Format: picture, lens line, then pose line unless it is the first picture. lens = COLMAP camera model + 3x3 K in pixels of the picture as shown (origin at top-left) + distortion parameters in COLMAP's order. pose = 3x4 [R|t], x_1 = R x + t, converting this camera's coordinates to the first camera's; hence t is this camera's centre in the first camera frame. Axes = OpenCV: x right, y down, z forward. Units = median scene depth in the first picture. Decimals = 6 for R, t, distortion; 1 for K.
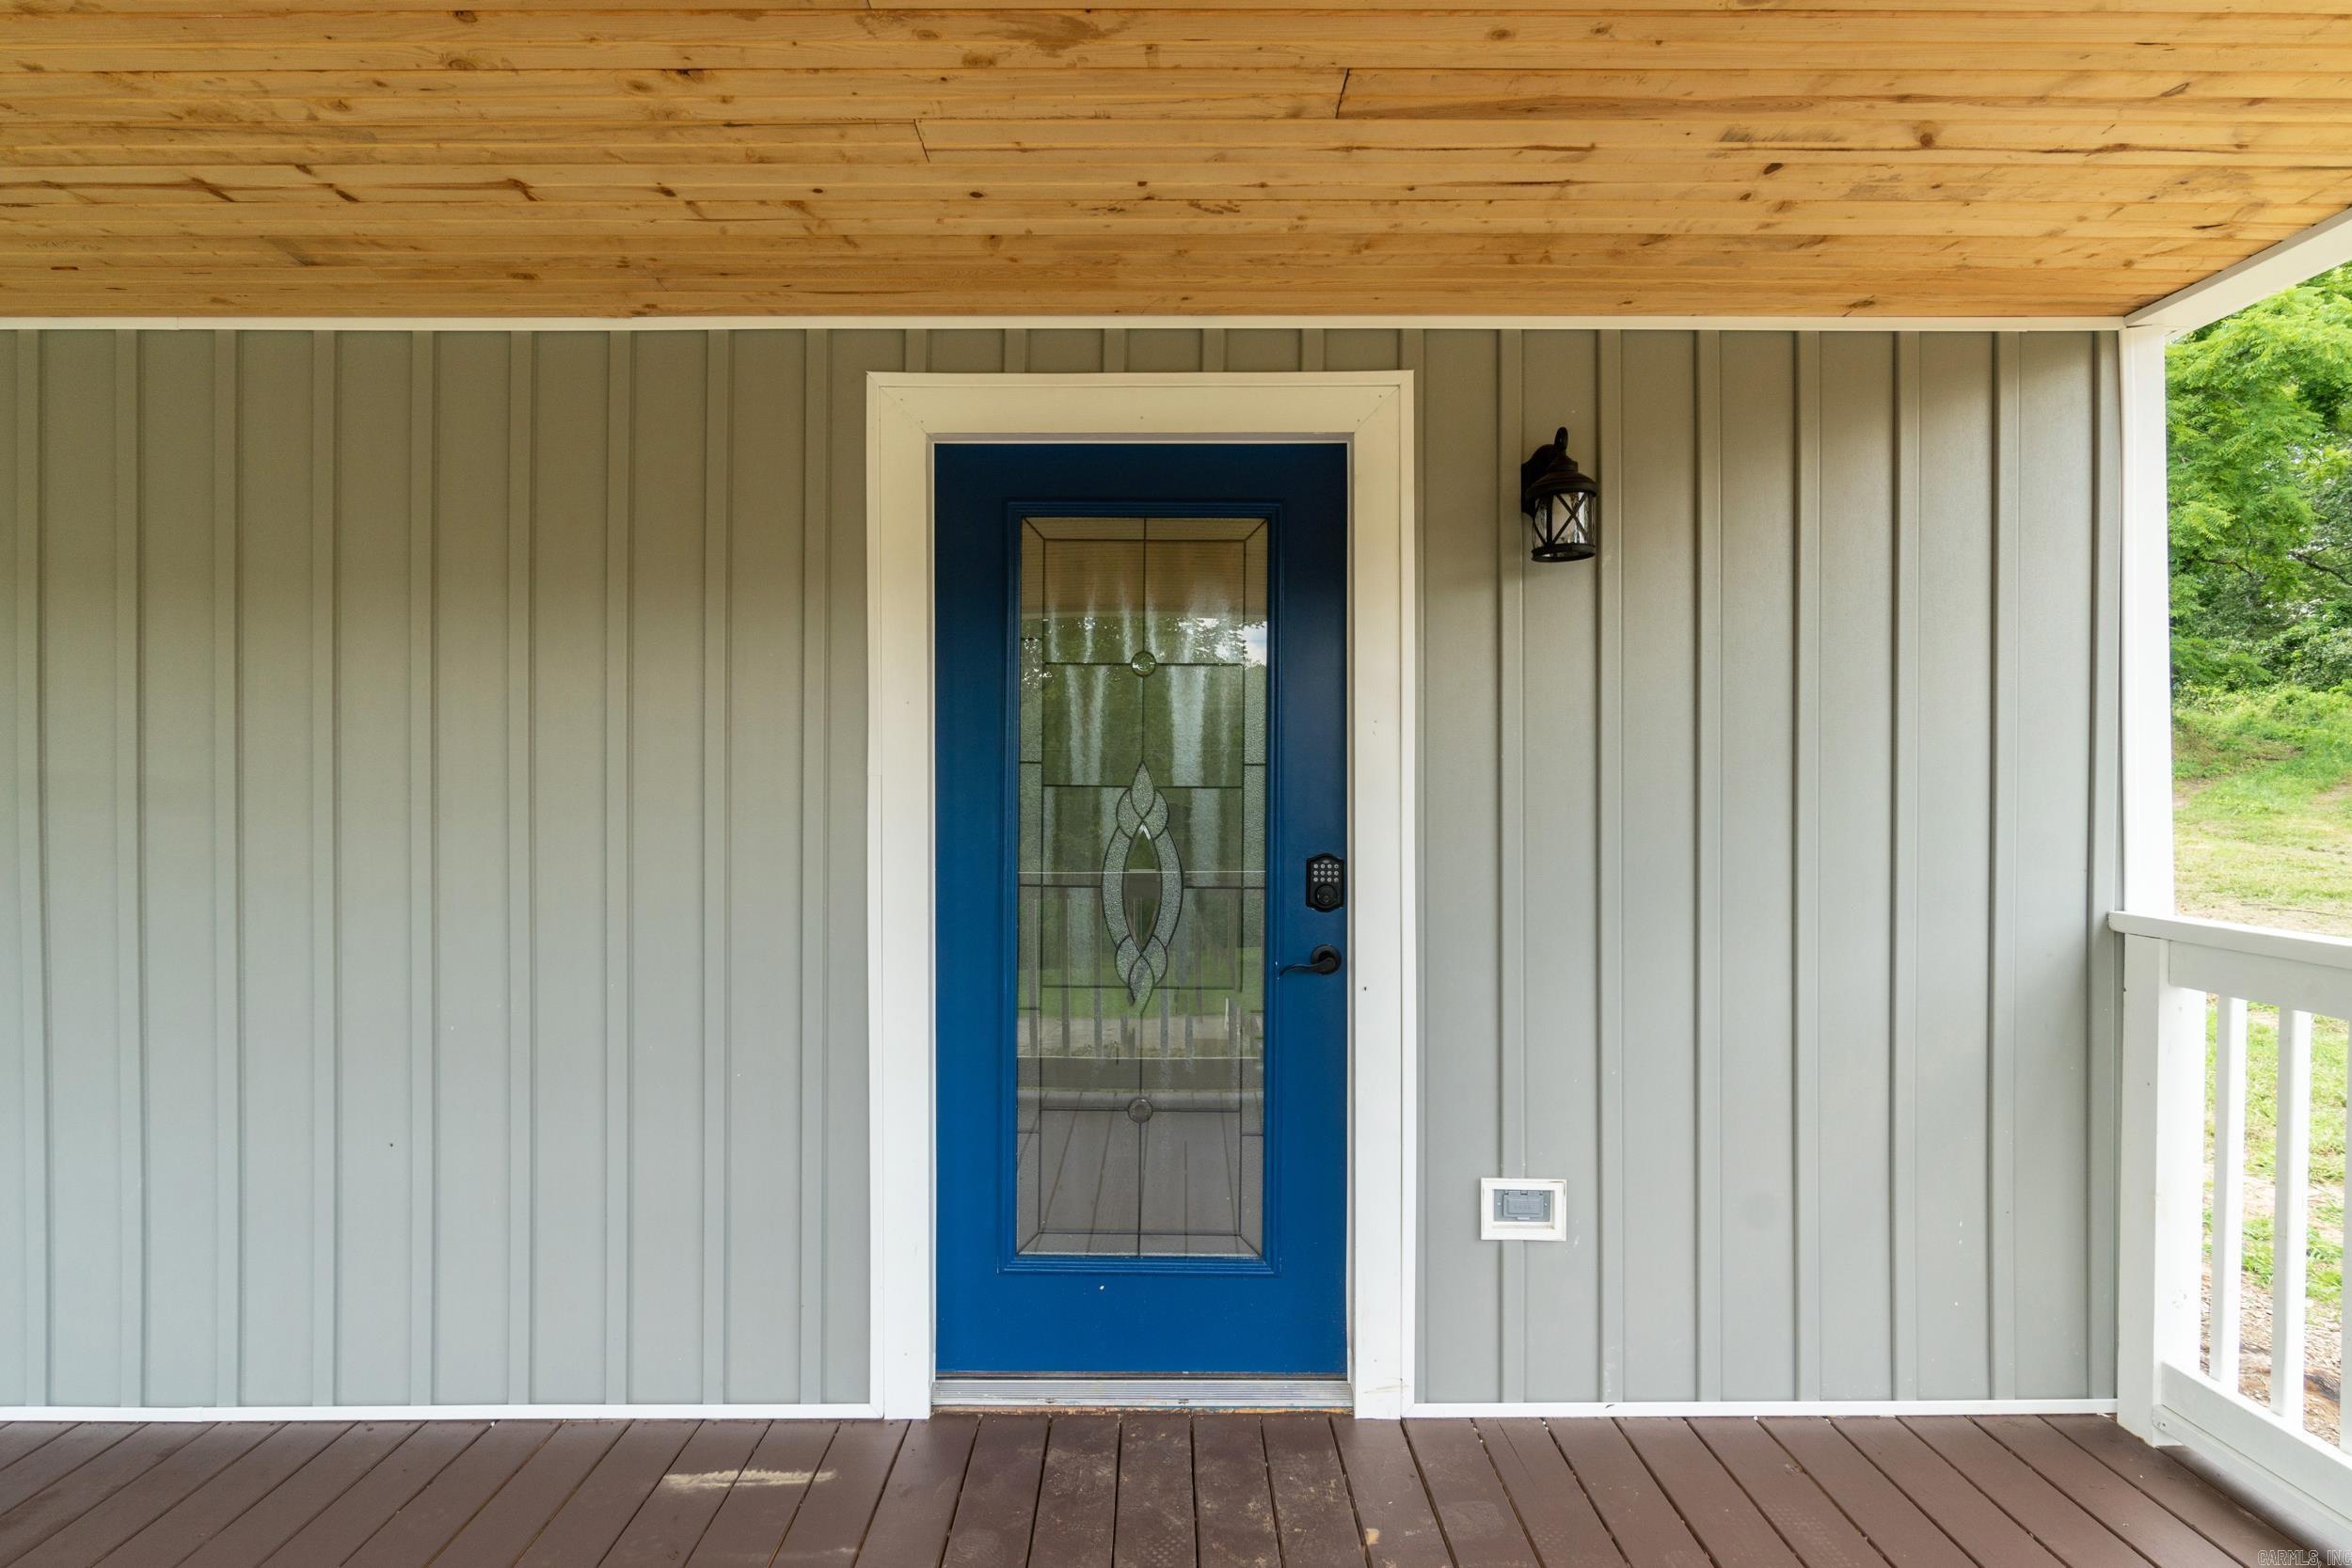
lens RADIAL K [[1254.9, 0, 1165.6], [0, 1254.9, 809.7], [0, 0, 1]] dist [0.002617, -0.001124]
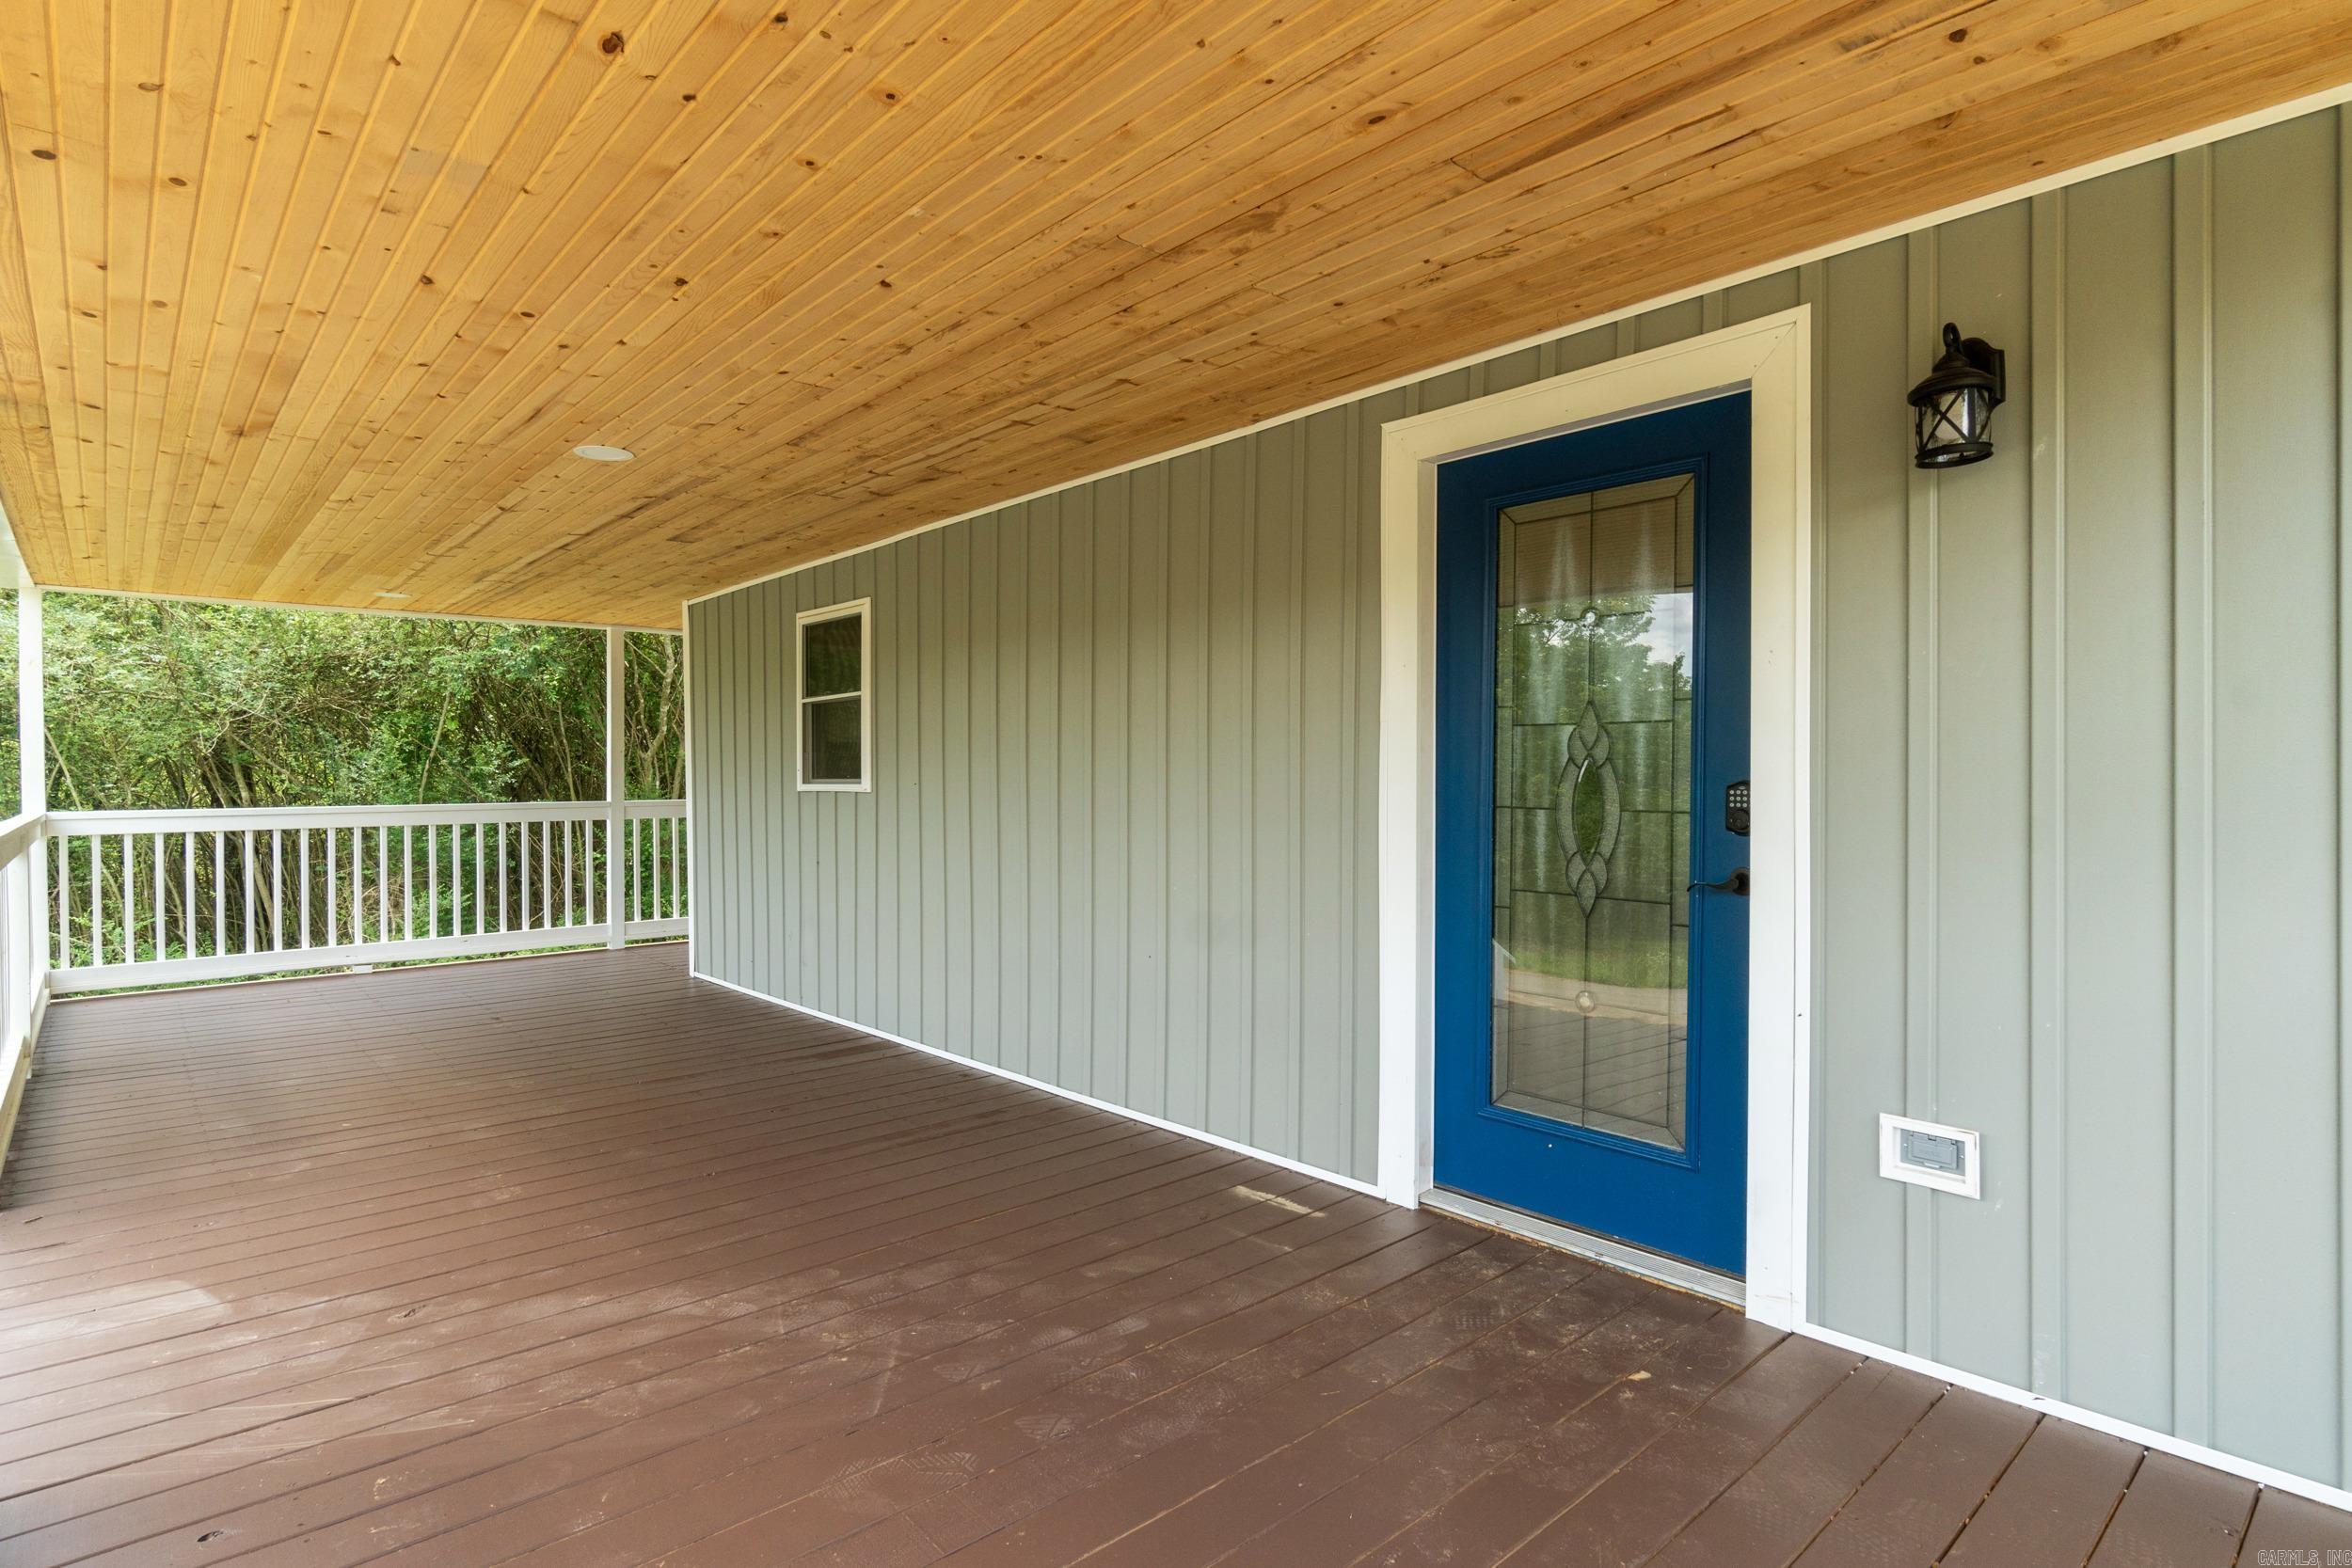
lens RADIAL K [[1180.3, 0, 1149.6], [0, 1180.3, 772.4], [0, 0, 1]] dist [-0.001107, 0.000504]
pose [[0.663597, -0.004512, -0.748076, 0.560089], [-0.003463, 0.999953, -0.009103, 0.040689], [0.748082, 0.008631, 0.663550, -0.029762]]
